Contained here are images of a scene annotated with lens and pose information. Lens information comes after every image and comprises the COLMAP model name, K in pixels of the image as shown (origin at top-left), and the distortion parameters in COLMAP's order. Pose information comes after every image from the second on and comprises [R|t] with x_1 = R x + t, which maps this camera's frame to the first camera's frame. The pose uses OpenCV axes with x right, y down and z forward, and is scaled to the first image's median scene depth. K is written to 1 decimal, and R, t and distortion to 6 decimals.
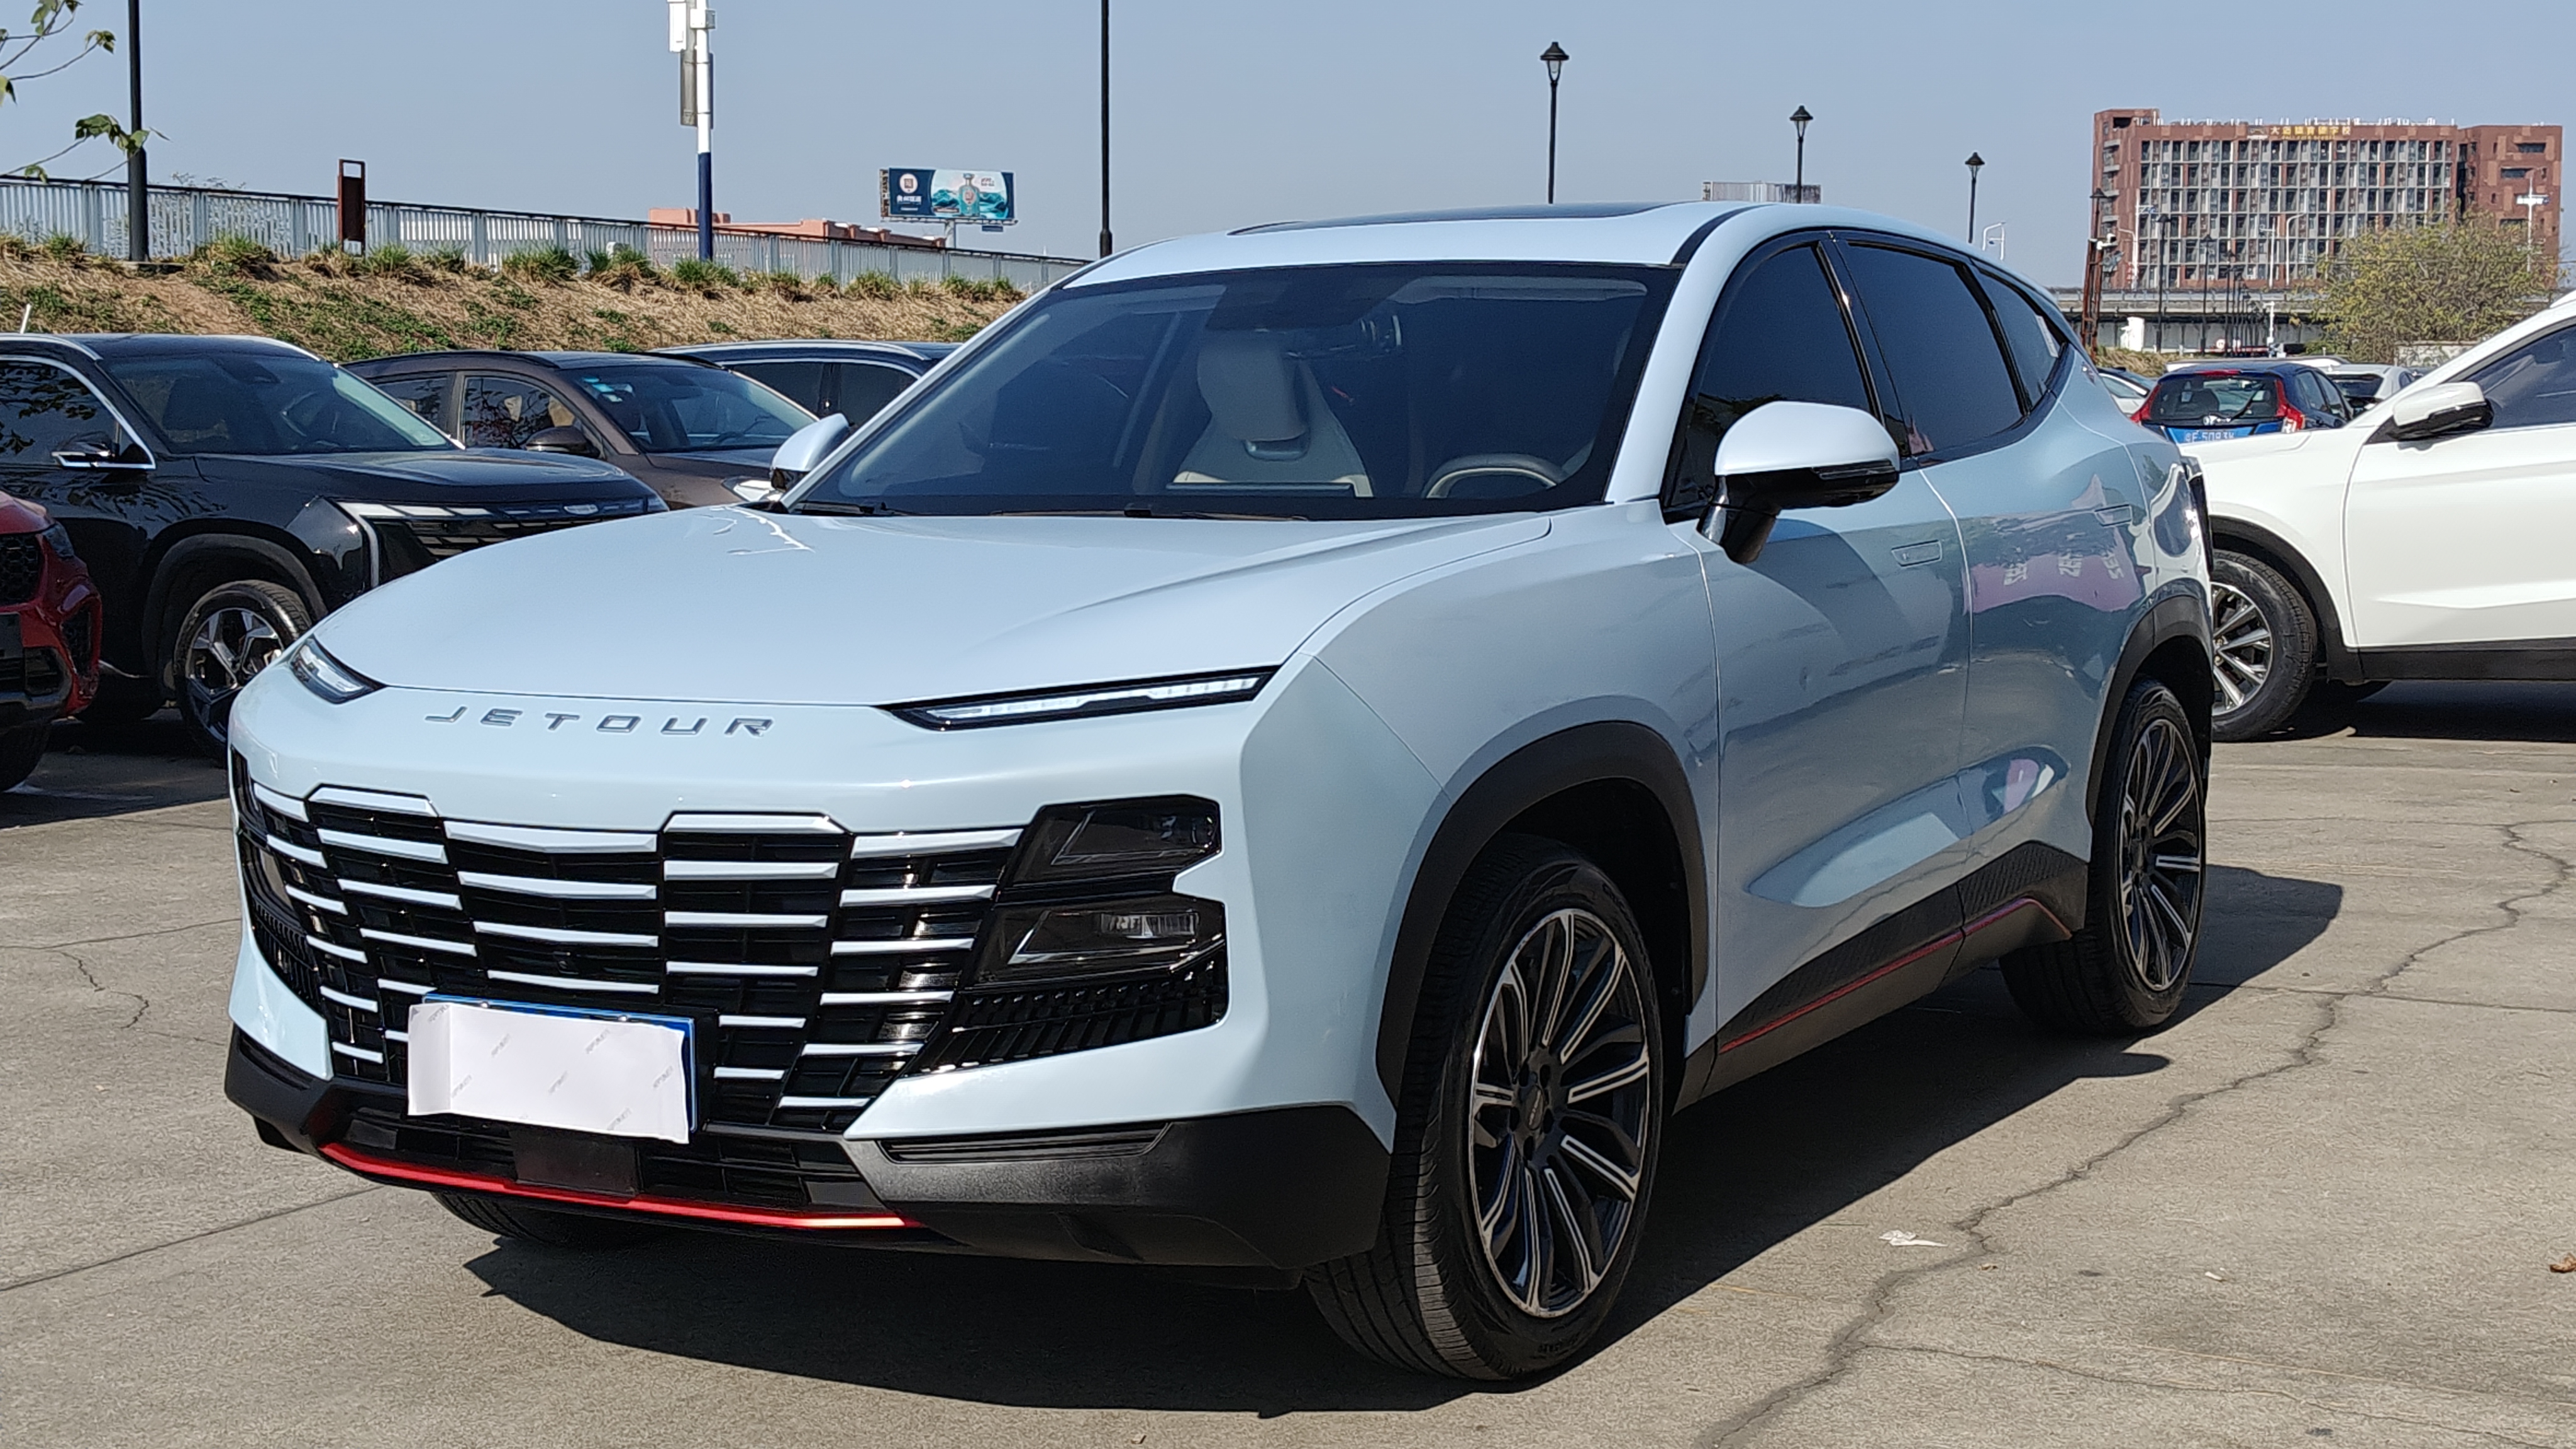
lens RADIAL K [[3370.0, 0, 1310.7], [0, 3370.0, 707.6], [0, 0, 1]] dist [0.335720, -1.300414]
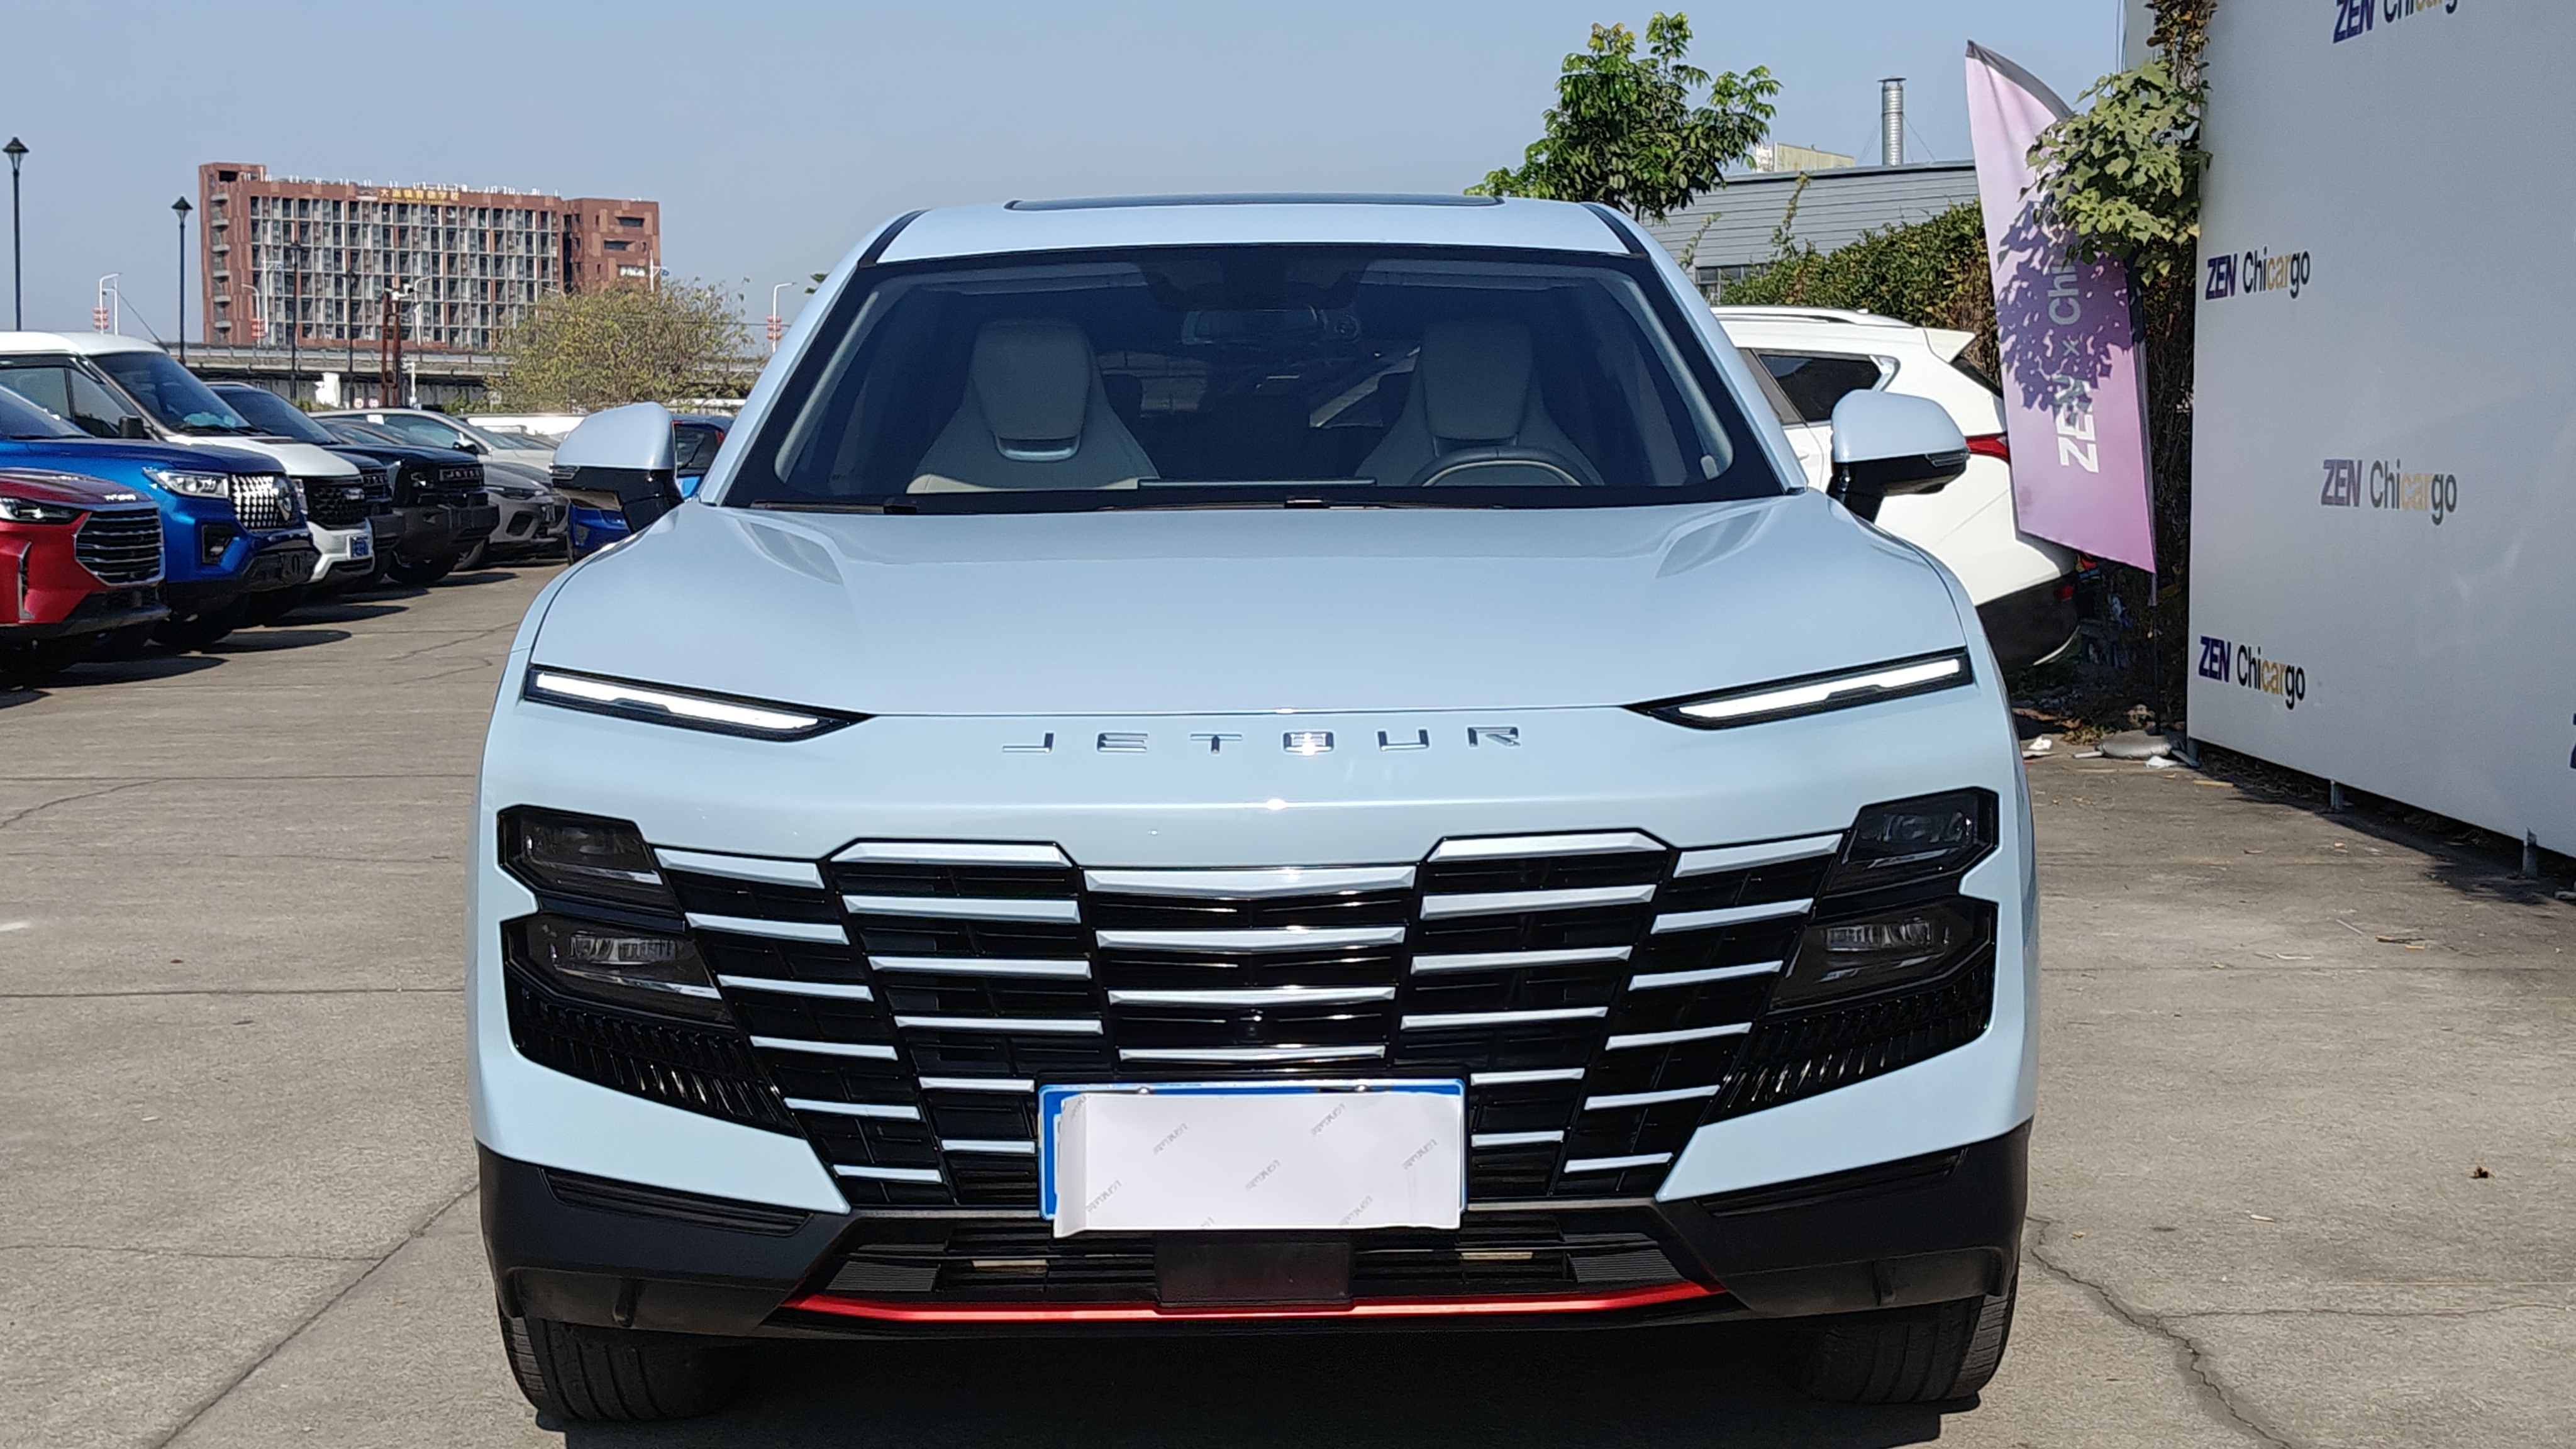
lens RADIAL K [[3370.0, 0, 1310.7], [0, 3370.0, 707.6], [0, 0, 1]] dist [0.335720, -1.300414]
pose [[0.857752, -0.036426, 0.512771, -0.590649], [0.045512, 0.998950, -0.005168, 0.000843], [-0.512045, 0.027770, 0.858510, 0.265638]]
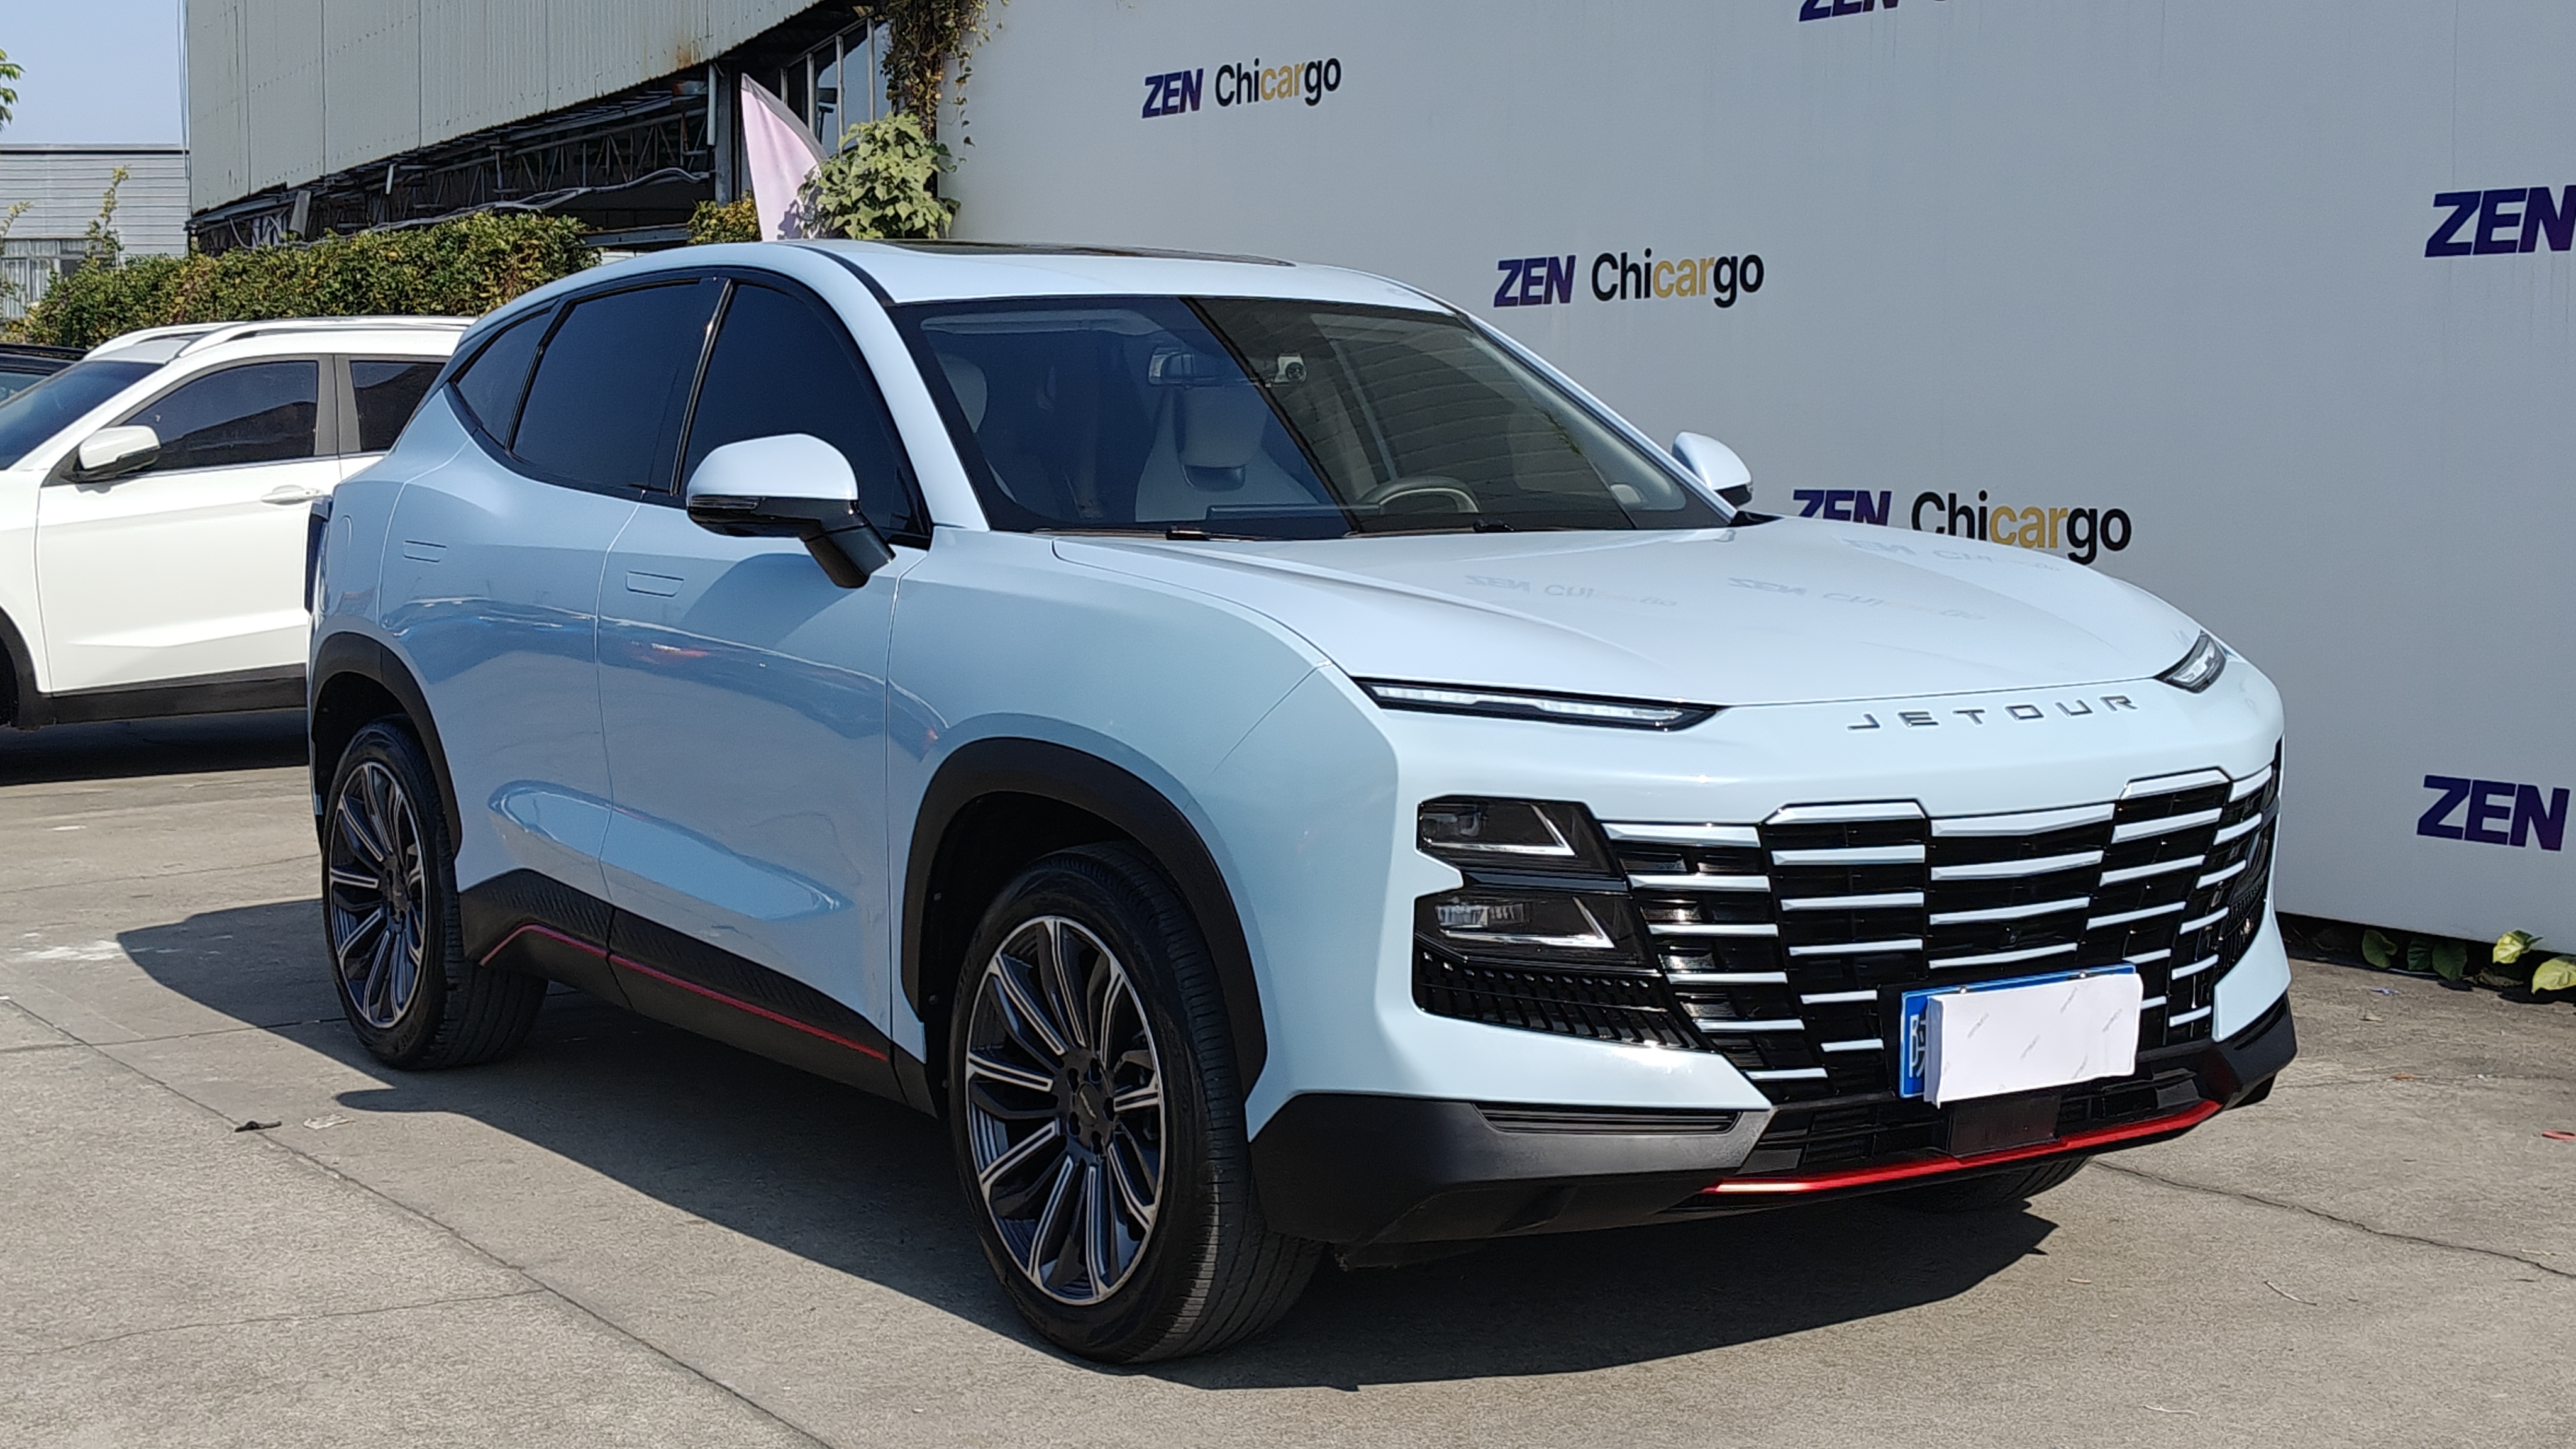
lens RADIAL K [[3370.0, 0, 1310.7], [0, 3370.0, 707.6], [0, 0, 1]] dist [0.335720, -1.300414]
pose [[0.417262, -0.063482, 0.906566, -1.207937], [0.079128, 0.996307, 0.033347, -0.048076], [-0.905335, 0.057820, 0.420744, 0.700599]]
